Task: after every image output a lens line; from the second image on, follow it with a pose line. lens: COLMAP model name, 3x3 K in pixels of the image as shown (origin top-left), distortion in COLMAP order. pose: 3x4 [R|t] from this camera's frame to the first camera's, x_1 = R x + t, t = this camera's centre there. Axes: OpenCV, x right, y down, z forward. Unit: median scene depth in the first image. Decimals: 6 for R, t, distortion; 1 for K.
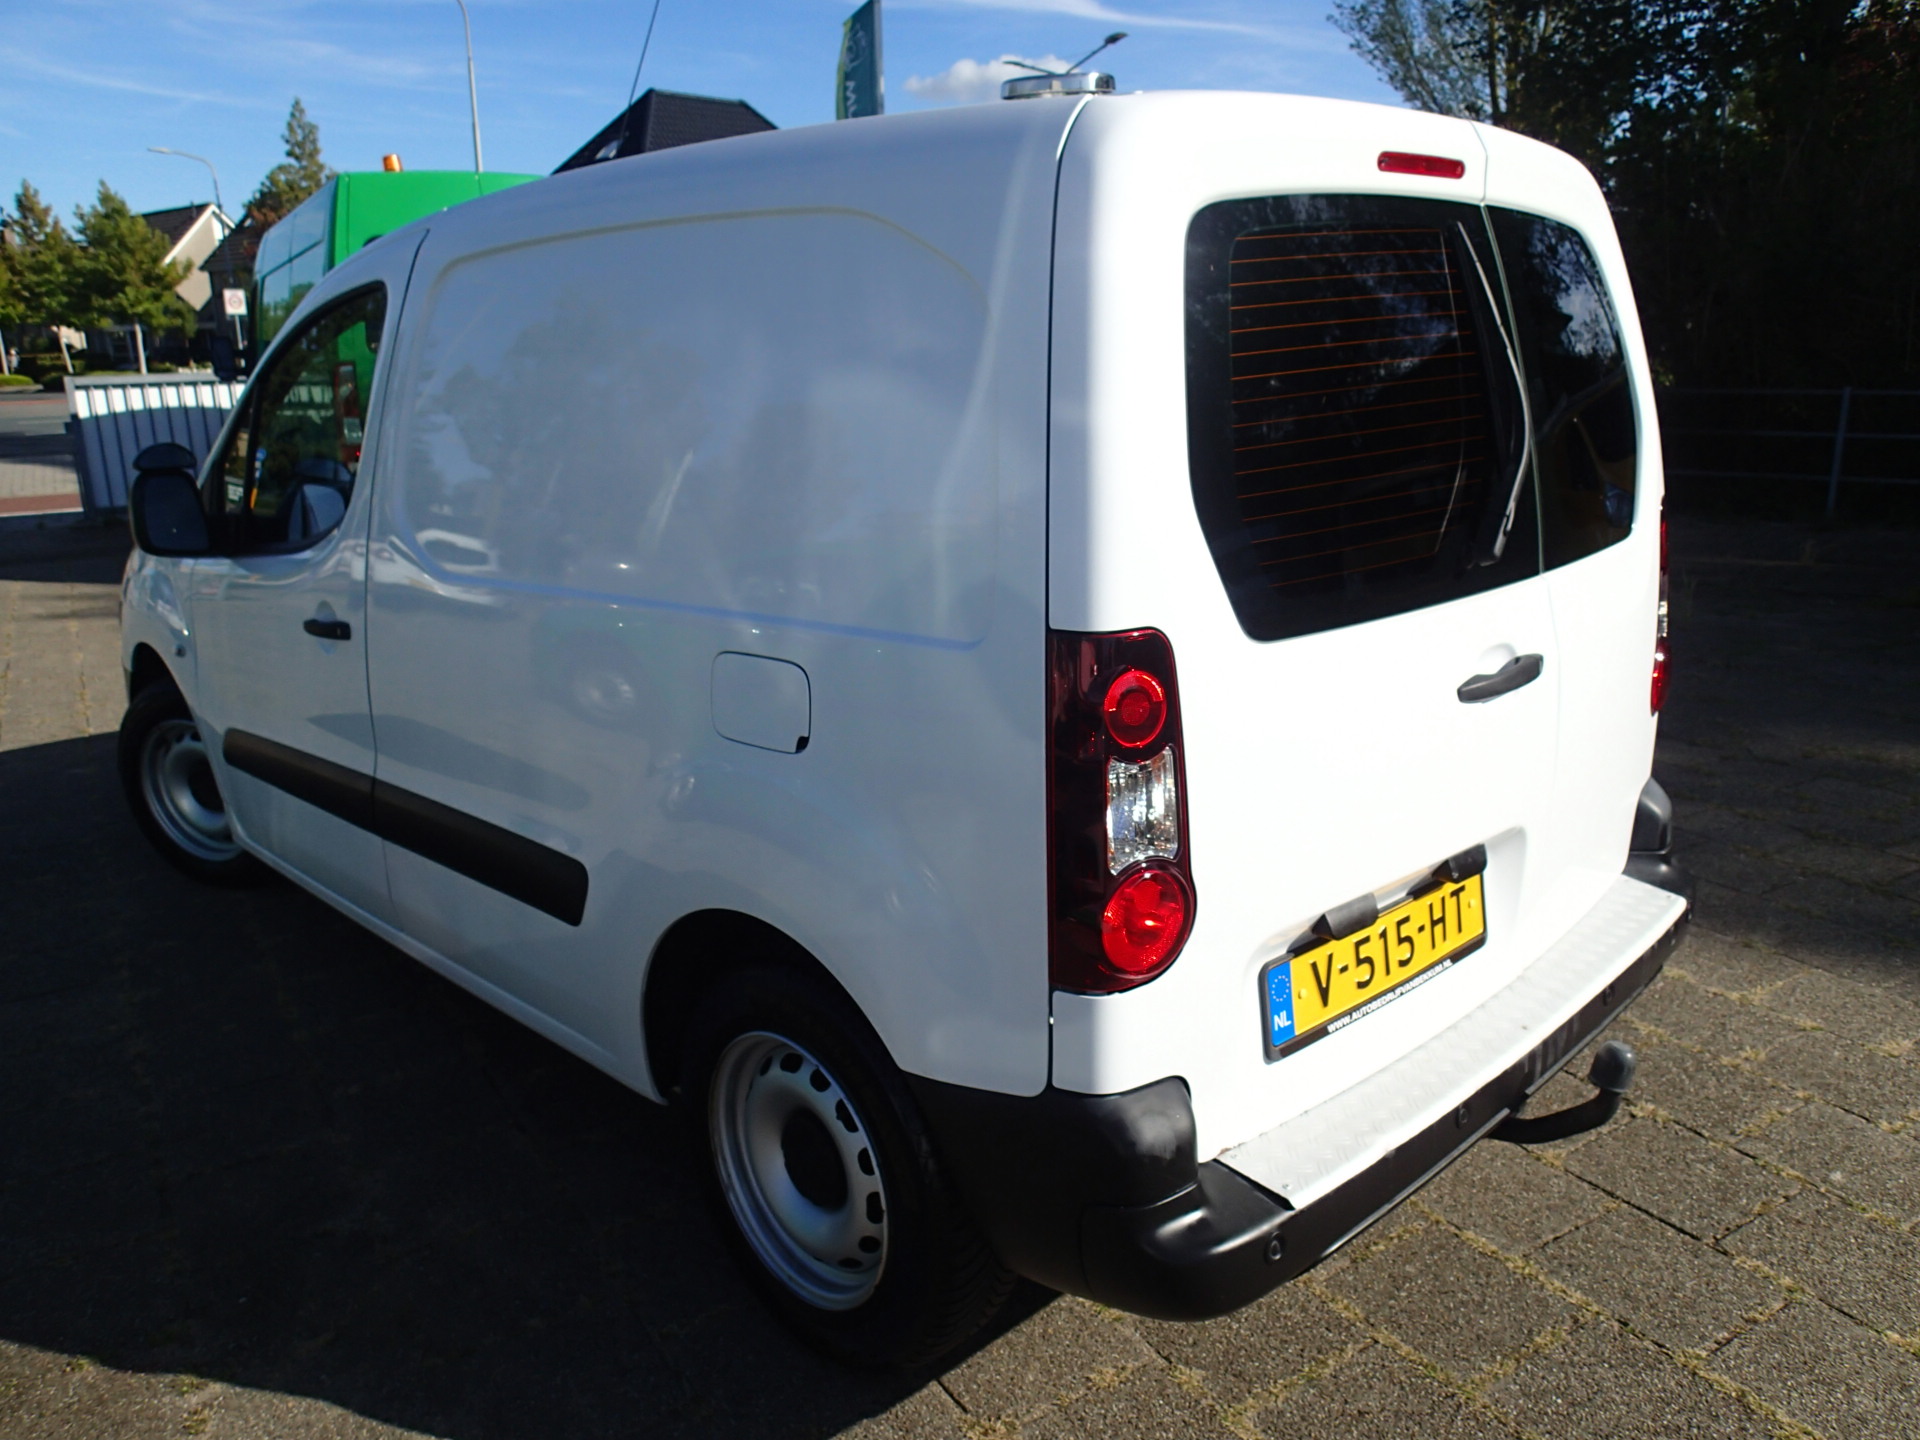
lens RADIAL K [[1425.6, 0, 977.2], [0, 1425.6, 715.6], [0, 0, 1]] dist [-0.001592, 0.000600]
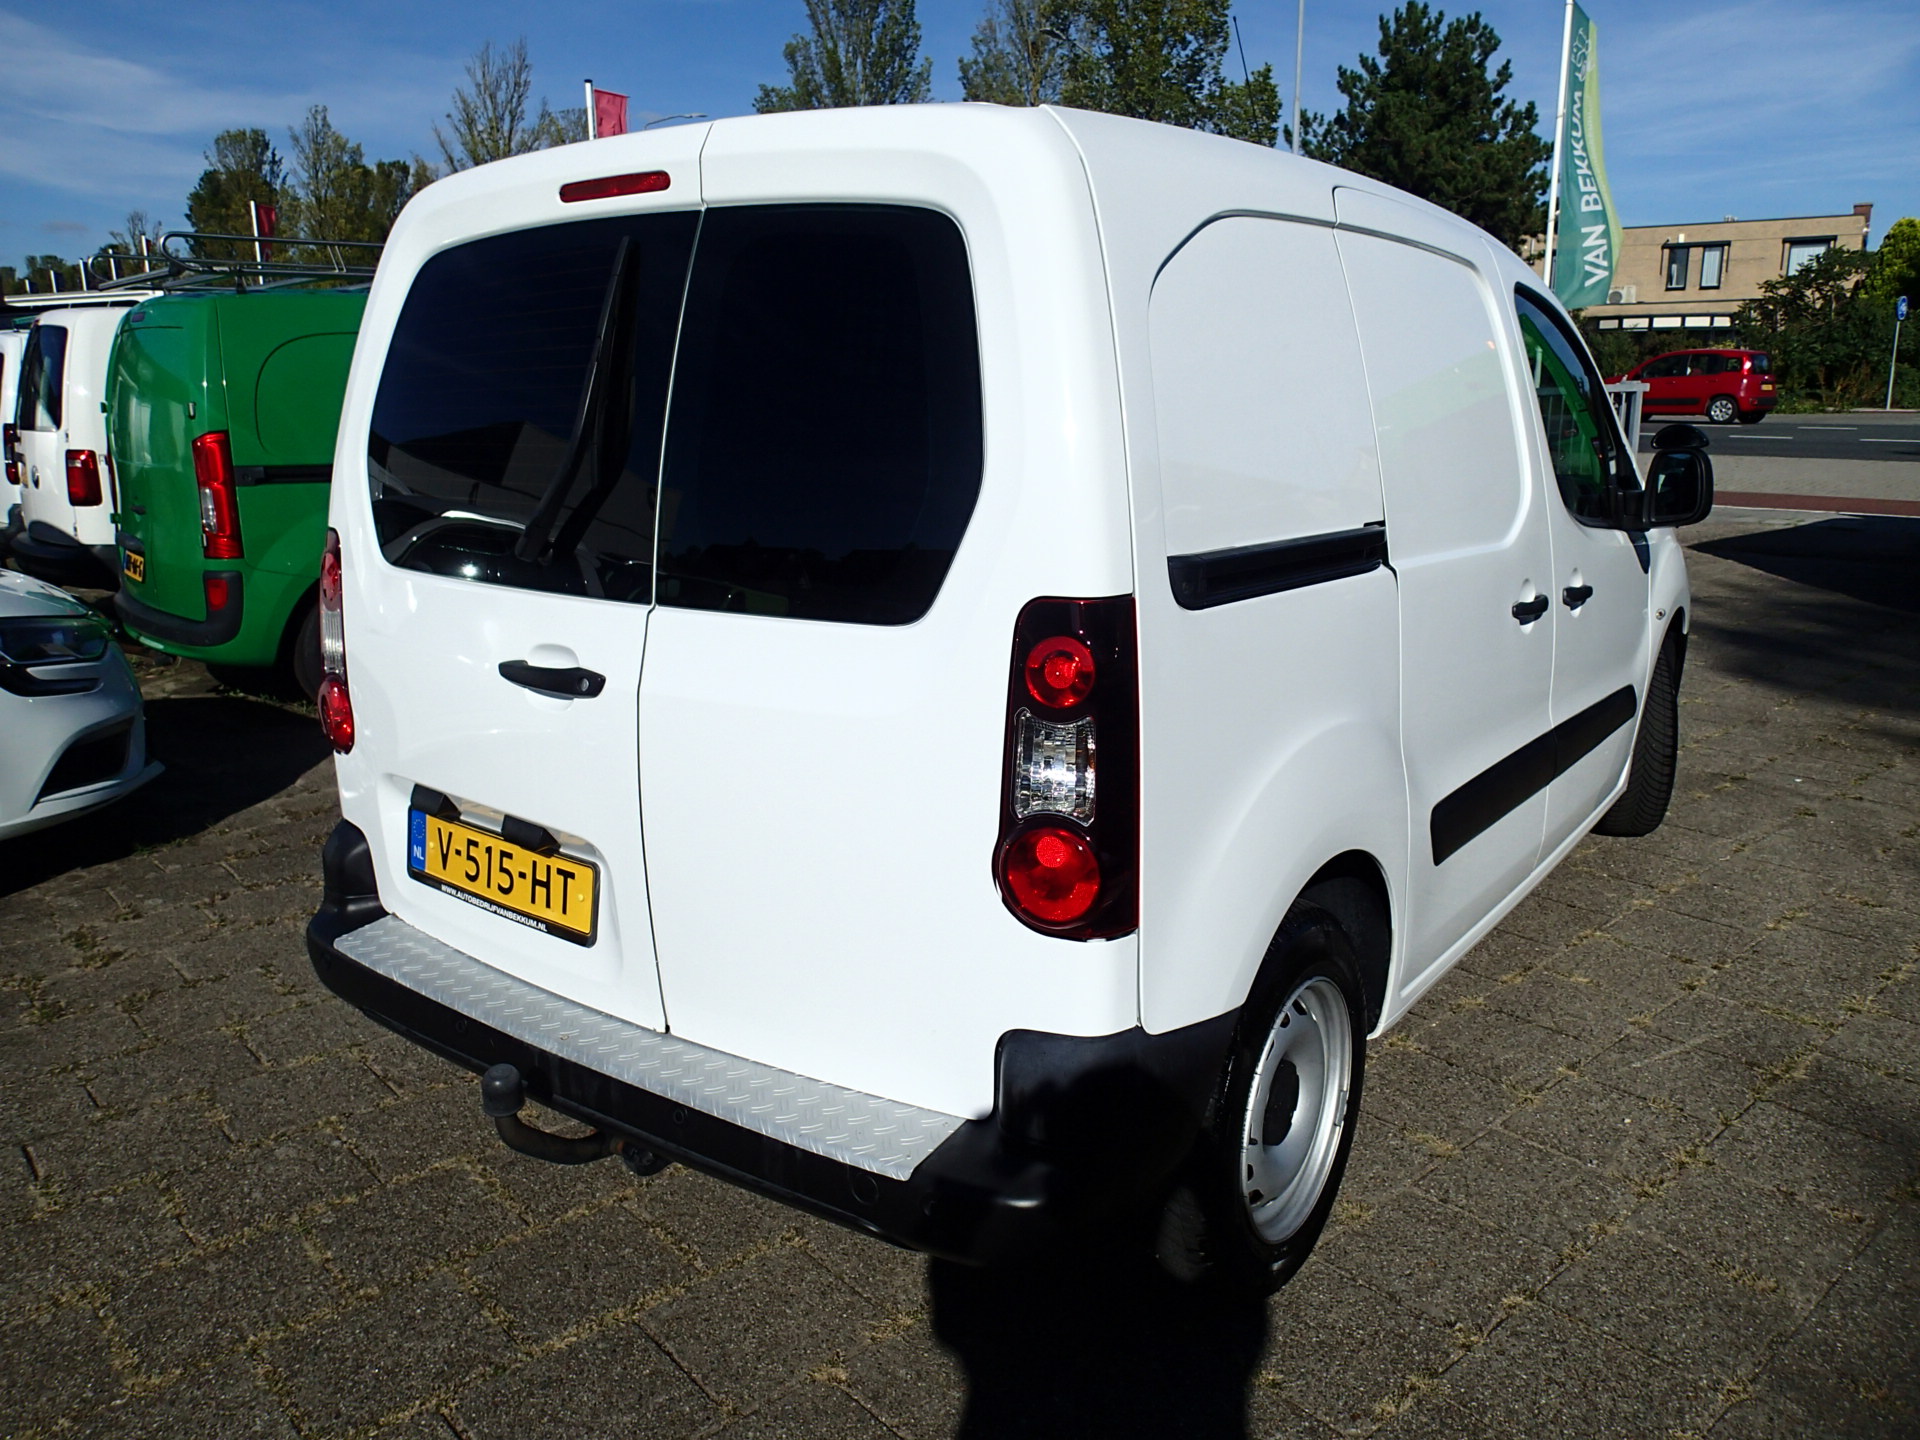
lens RADIAL K [[1425.6, 0, 972.0], [0, 1425.6, 719.9], [0, 0, 1]] dist [-0.001592, 0.000600]
pose [[0.156828, 0.250456, -0.955341, 1.382919], [-0.252537, 0.945323, 0.206373, -0.282179], [0.954793, 0.208894, 0.211503, 1.054551]]
